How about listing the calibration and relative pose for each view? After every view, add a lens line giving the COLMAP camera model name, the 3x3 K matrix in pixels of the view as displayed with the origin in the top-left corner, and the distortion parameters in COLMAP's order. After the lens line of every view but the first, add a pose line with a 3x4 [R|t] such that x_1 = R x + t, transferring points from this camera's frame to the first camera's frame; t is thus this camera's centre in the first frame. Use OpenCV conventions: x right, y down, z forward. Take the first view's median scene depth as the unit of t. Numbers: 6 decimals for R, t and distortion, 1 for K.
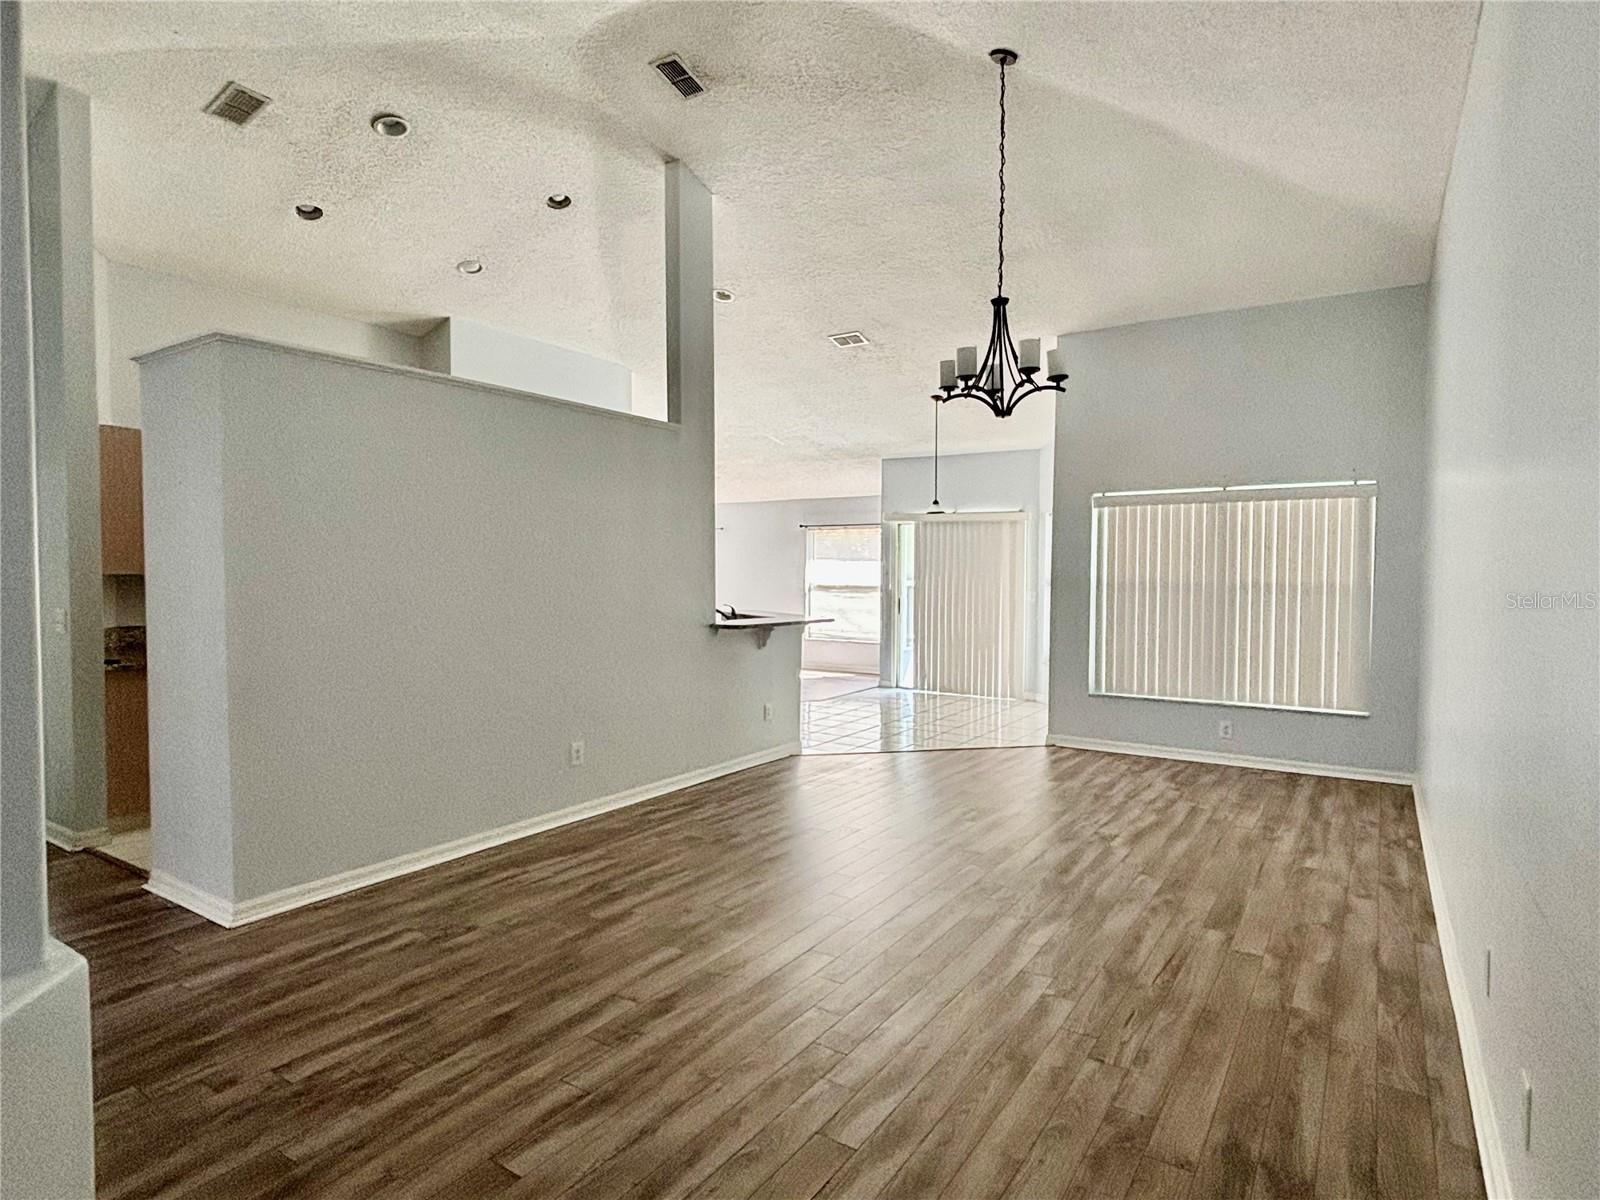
lens RADIAL K [[903.3, 0, 800.0], [0, 903.3, 600.0], [0, 0, 1]] dist [-0.001984, -0.000434]
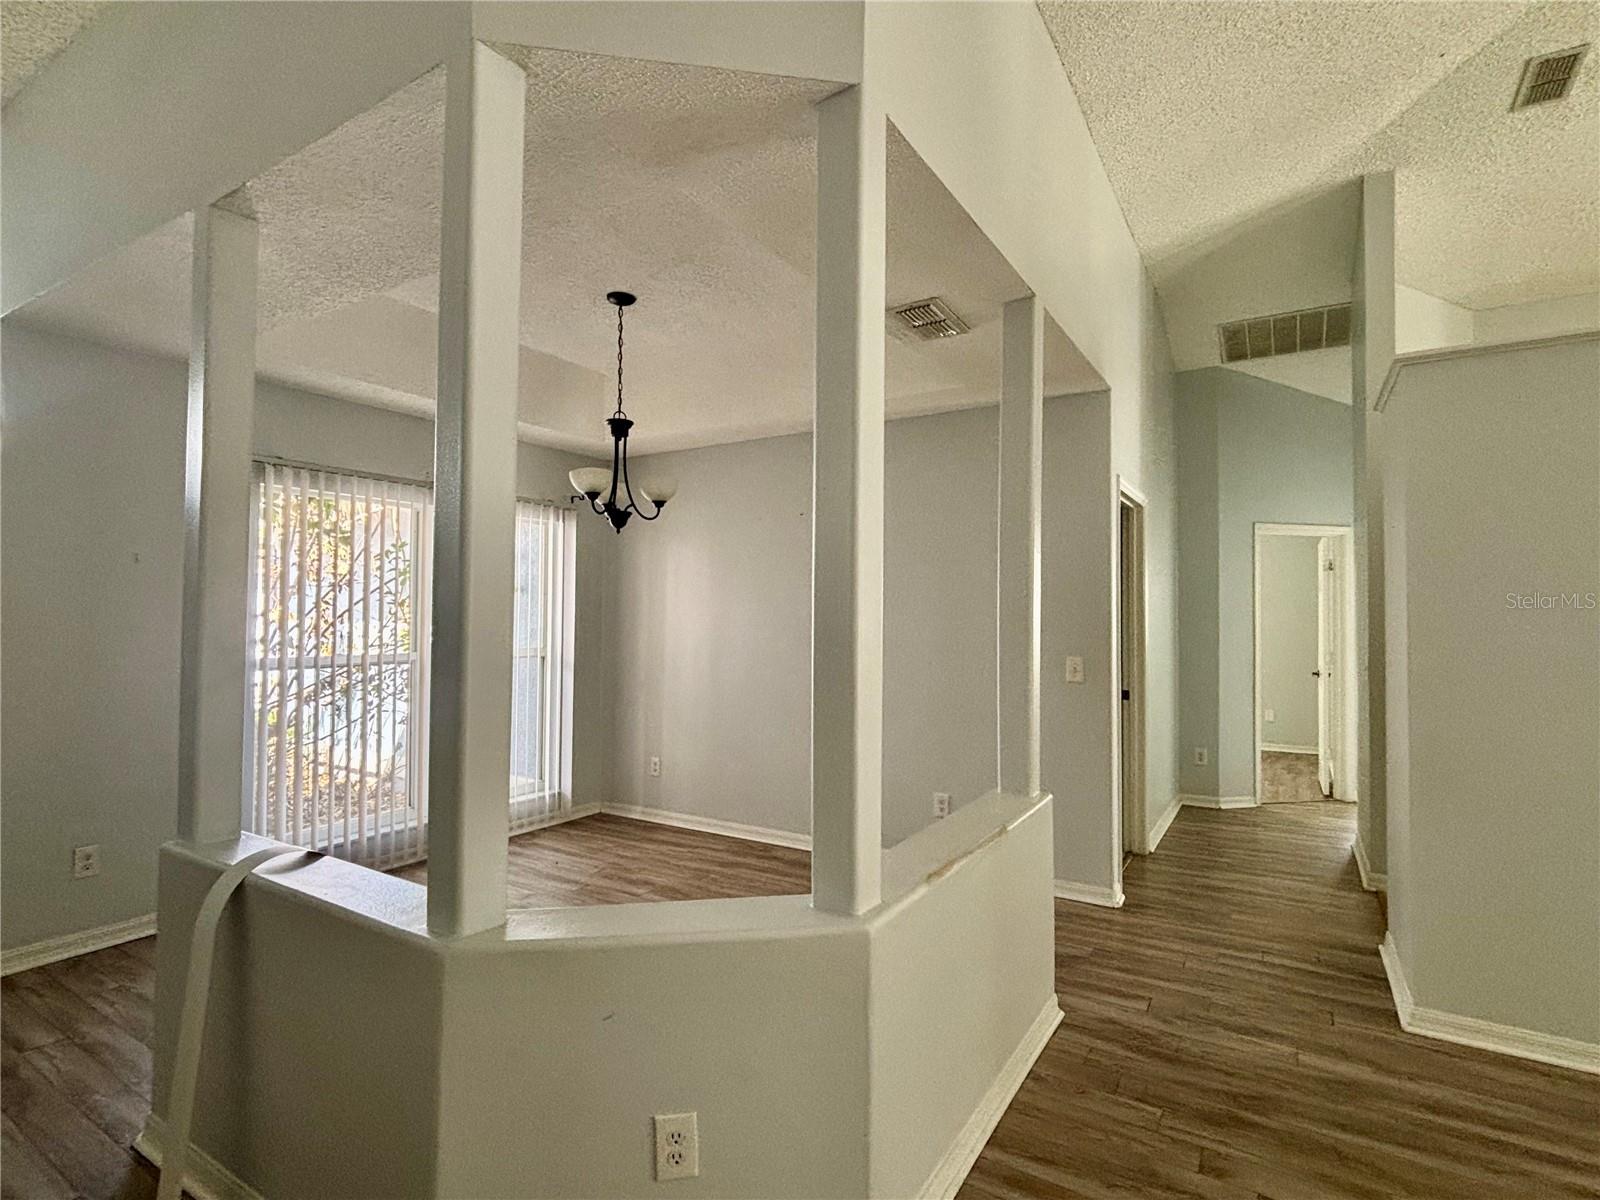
lens RADIAL K [[784.4, 0, 800.0], [0, 784.4, 600.0], [0, 0, 1]] dist [-0.002934, -0.000842]
pose [[0.010634, -0.027325, -0.999570, 0.115005], [-0.048758, 0.998423, -0.027812, 0.000958], [0.998754, 0.049033, 0.009285, 0.372447]]
